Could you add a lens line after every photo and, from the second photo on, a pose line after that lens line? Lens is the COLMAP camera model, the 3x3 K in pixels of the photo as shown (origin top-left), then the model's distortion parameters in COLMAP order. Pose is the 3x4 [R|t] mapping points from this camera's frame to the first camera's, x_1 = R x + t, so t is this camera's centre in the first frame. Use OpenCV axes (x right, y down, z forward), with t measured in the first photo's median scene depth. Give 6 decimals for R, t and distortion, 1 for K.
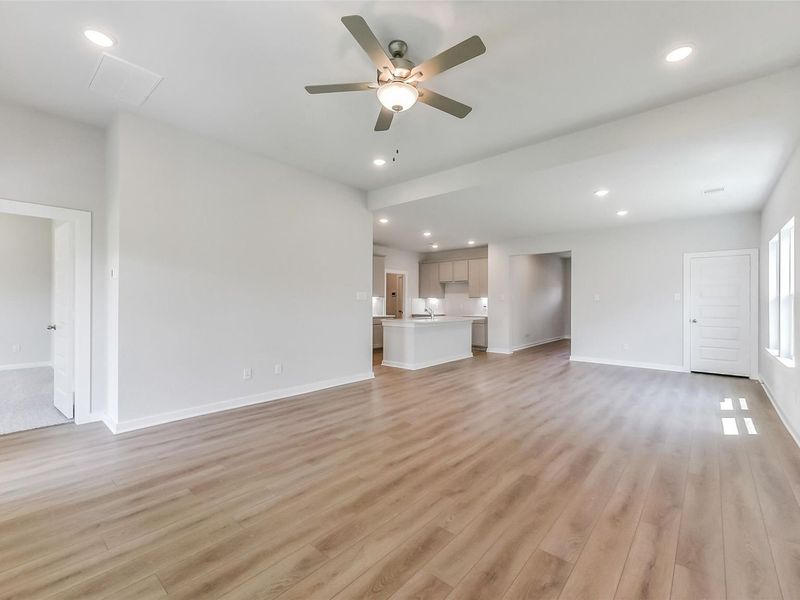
lens RADIAL K [[352.8, 0, 398.8], [0, 352.8, 301.6], [0, 0, 1]] dist [0.003181, 0.000633]
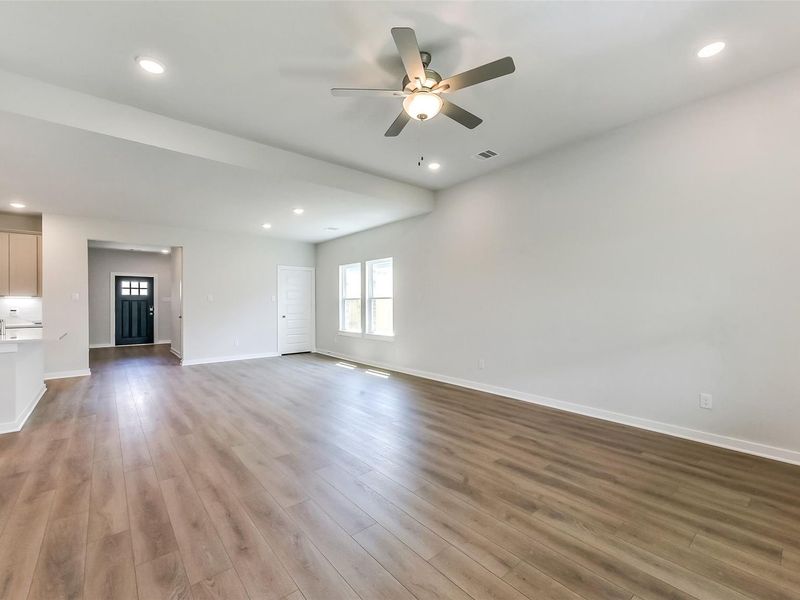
lens RADIAL K [[356.8, 0, 399.2], [0, 356.8, 302.4], [0, 0, 1]] dist [0.001058, 0.000313]
pose [[0.151165, -0.003807, 0.988501, -1.063234], [0.003004, 0.999990, 0.003392, -0.002956], [-0.988504, 0.002457, 0.151175, 0.912526]]
